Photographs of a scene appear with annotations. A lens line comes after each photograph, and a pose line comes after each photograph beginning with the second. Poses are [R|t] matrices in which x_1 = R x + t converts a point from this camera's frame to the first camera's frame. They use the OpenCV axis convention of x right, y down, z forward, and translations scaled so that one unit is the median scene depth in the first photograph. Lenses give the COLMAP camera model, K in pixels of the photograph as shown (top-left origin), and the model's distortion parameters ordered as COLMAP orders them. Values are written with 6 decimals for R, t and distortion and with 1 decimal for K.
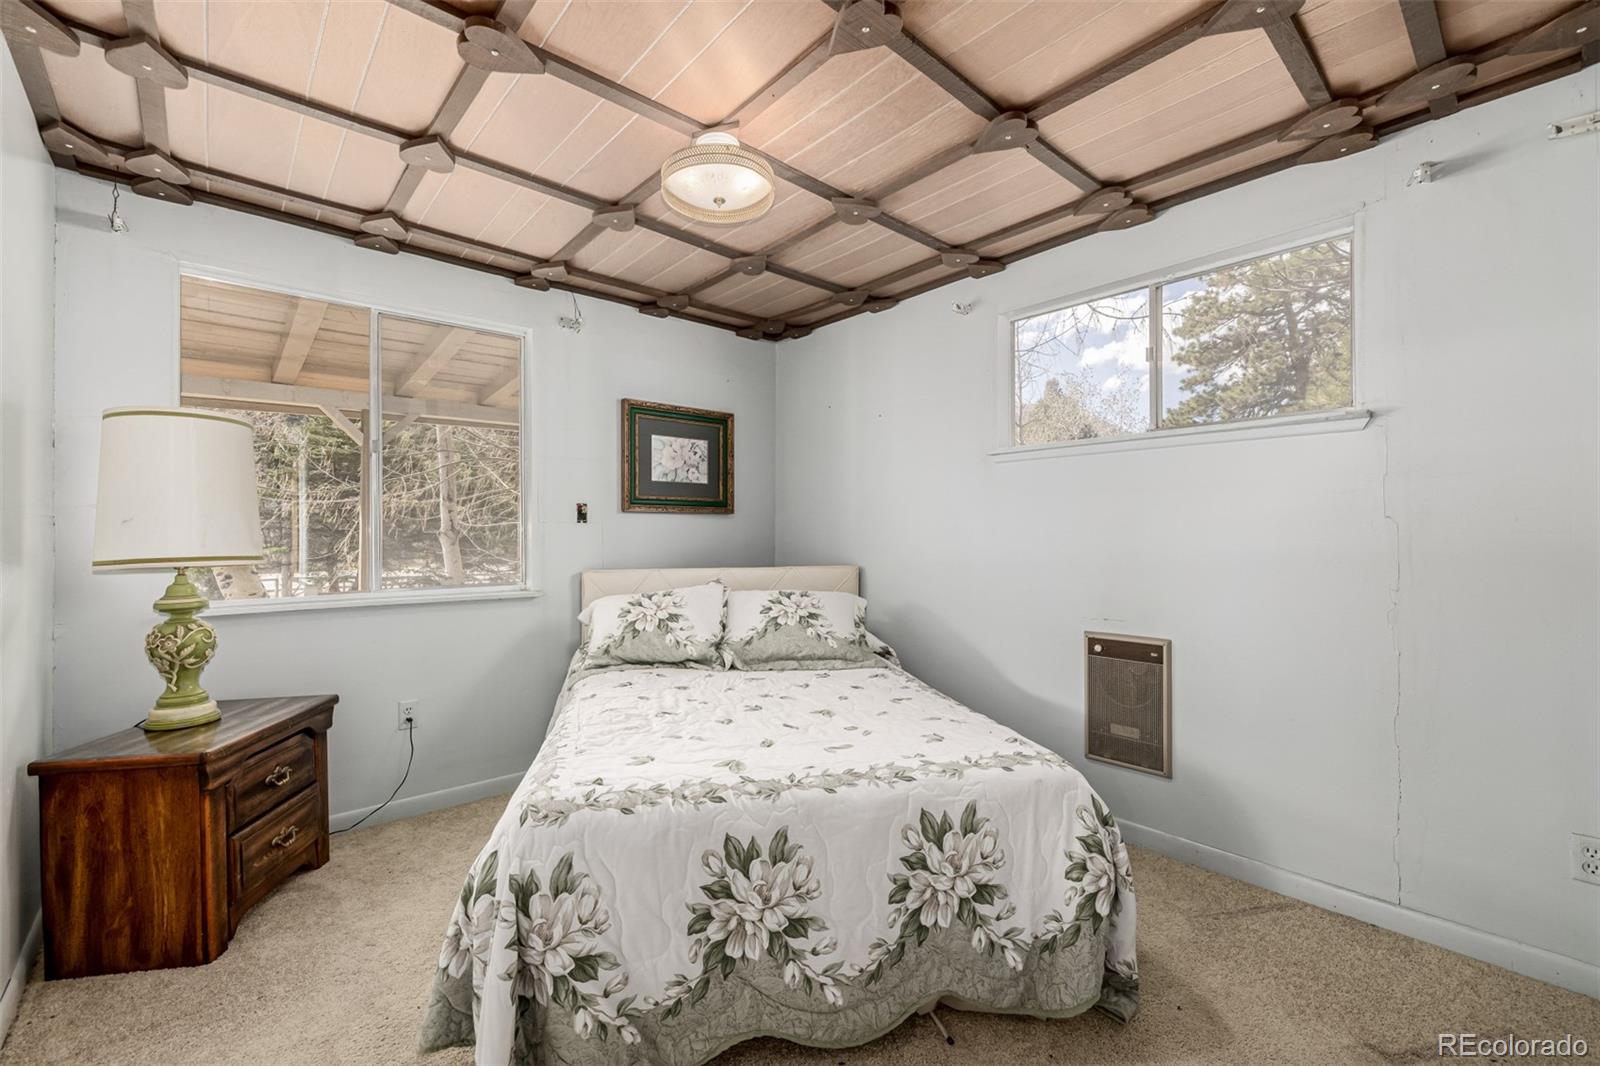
lens RADIAL K [[677.2, 0, 799.2], [0, 677.2, 529.6], [0, 0, 1]] dist [0.001124, -0.000056]
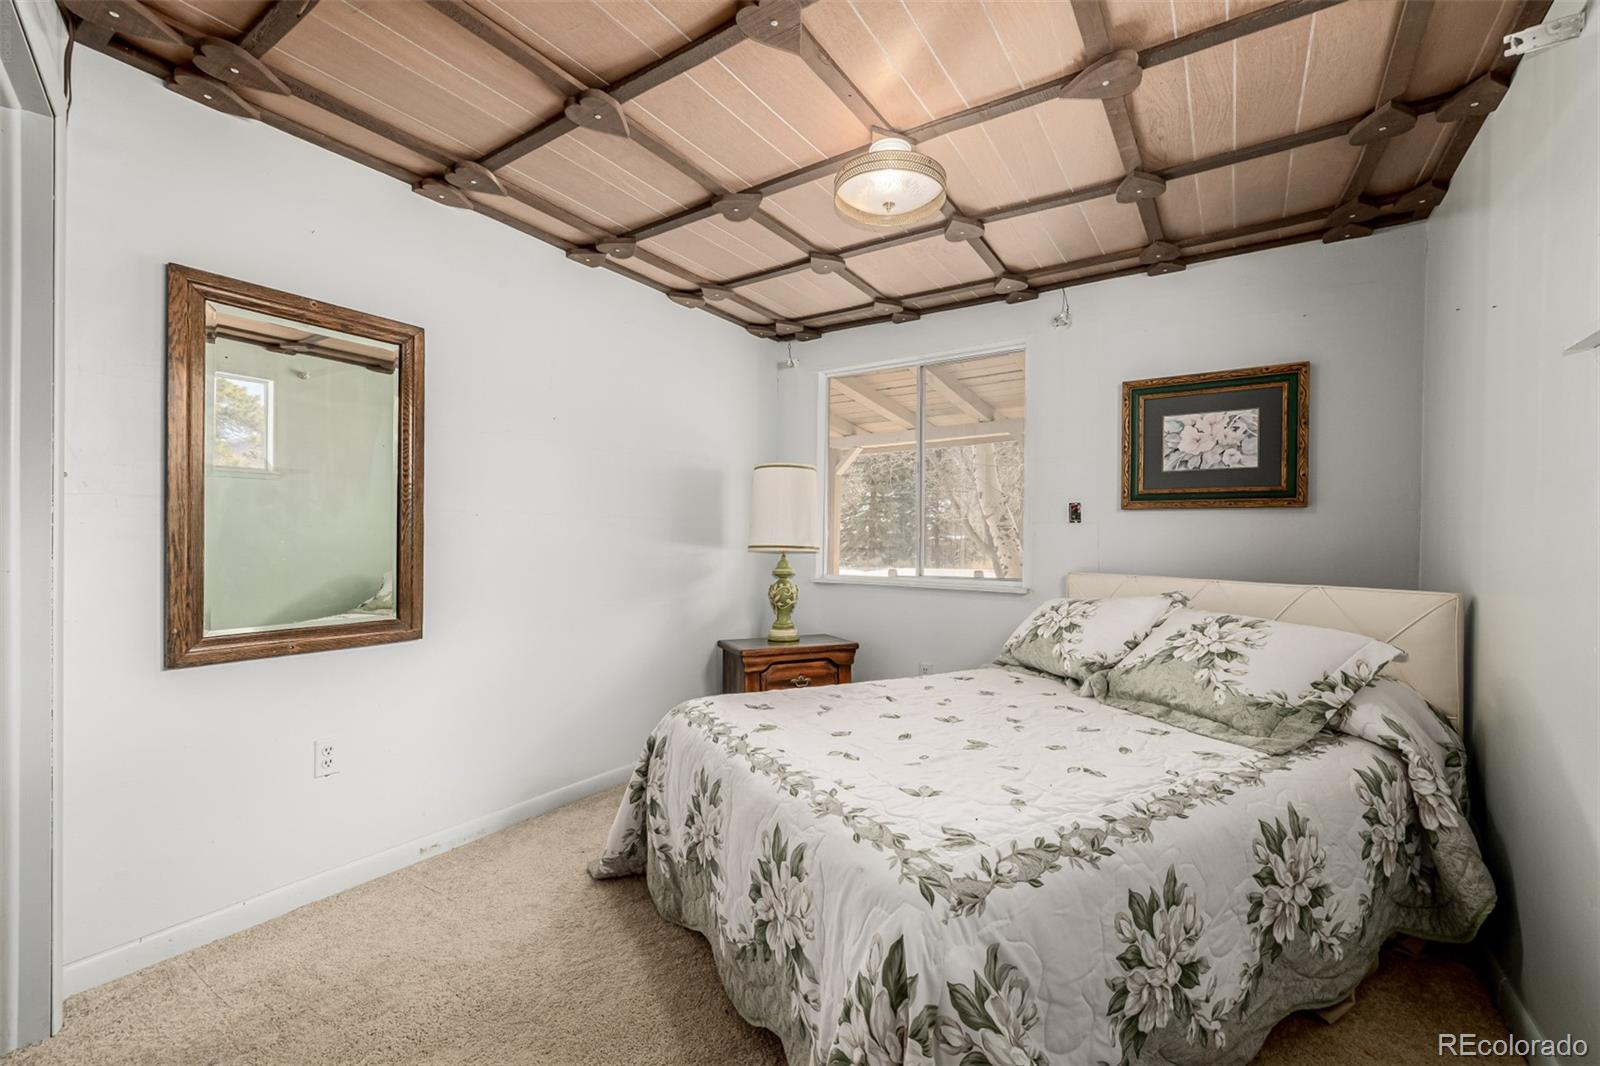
lens RADIAL K [[677.2, 0, 797.4], [0, 677.2, 540.0], [0, 0, 1]] dist [0.001124, -0.000056]
pose [[0.251866, 0.008088, -0.967728, 0.583281], [-0.000799, 0.999966, 0.008150, 0.007841], [0.967762, -0.001280, 0.251864, 0.424965]]
